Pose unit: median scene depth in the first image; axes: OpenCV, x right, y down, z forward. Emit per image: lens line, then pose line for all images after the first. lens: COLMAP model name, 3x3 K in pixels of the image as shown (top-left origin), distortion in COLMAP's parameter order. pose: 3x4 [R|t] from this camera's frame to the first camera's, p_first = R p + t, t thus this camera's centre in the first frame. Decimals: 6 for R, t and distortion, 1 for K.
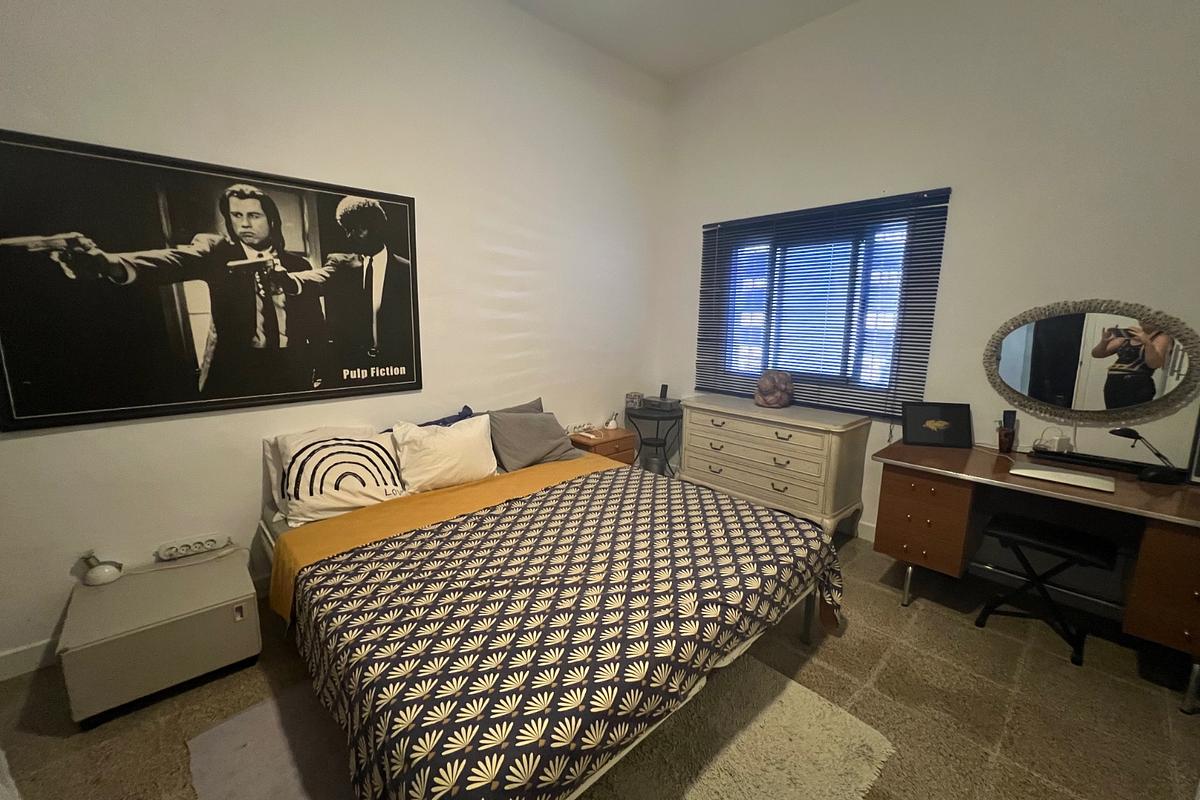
lens RADIAL K [[480.3, 0, 598.2], [0, 480.3, 396.2], [0, 0, 1]] dist [-0.001846, -0.000038]
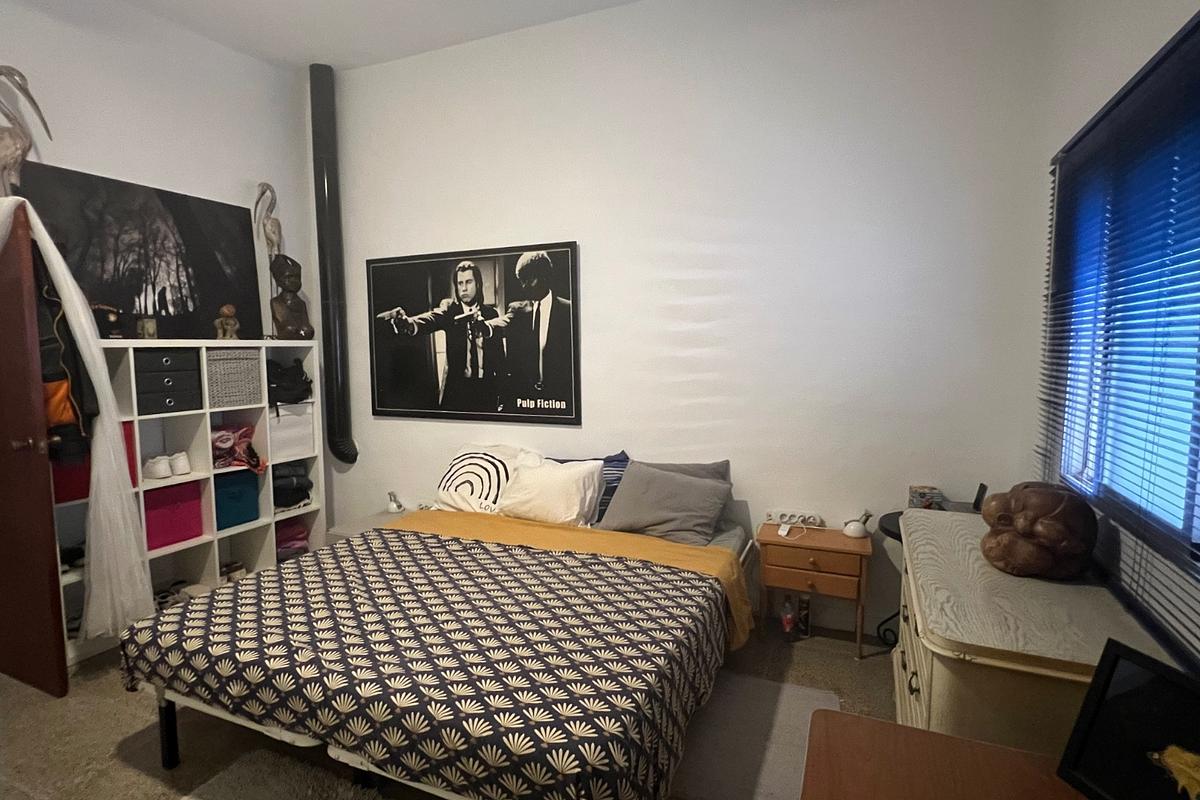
lens RADIAL K [[603.5, 0, 598.0], [0, 603.5, 401.6], [0, 0, 1]] dist [-0.001412, -0.000235]
pose [[0.397379, 0.073737, -0.914687, 0.988416], [-0.143451, 0.989504, 0.017447, -0.113534], [0.906373, 0.124280, 0.403786, 0.644534]]
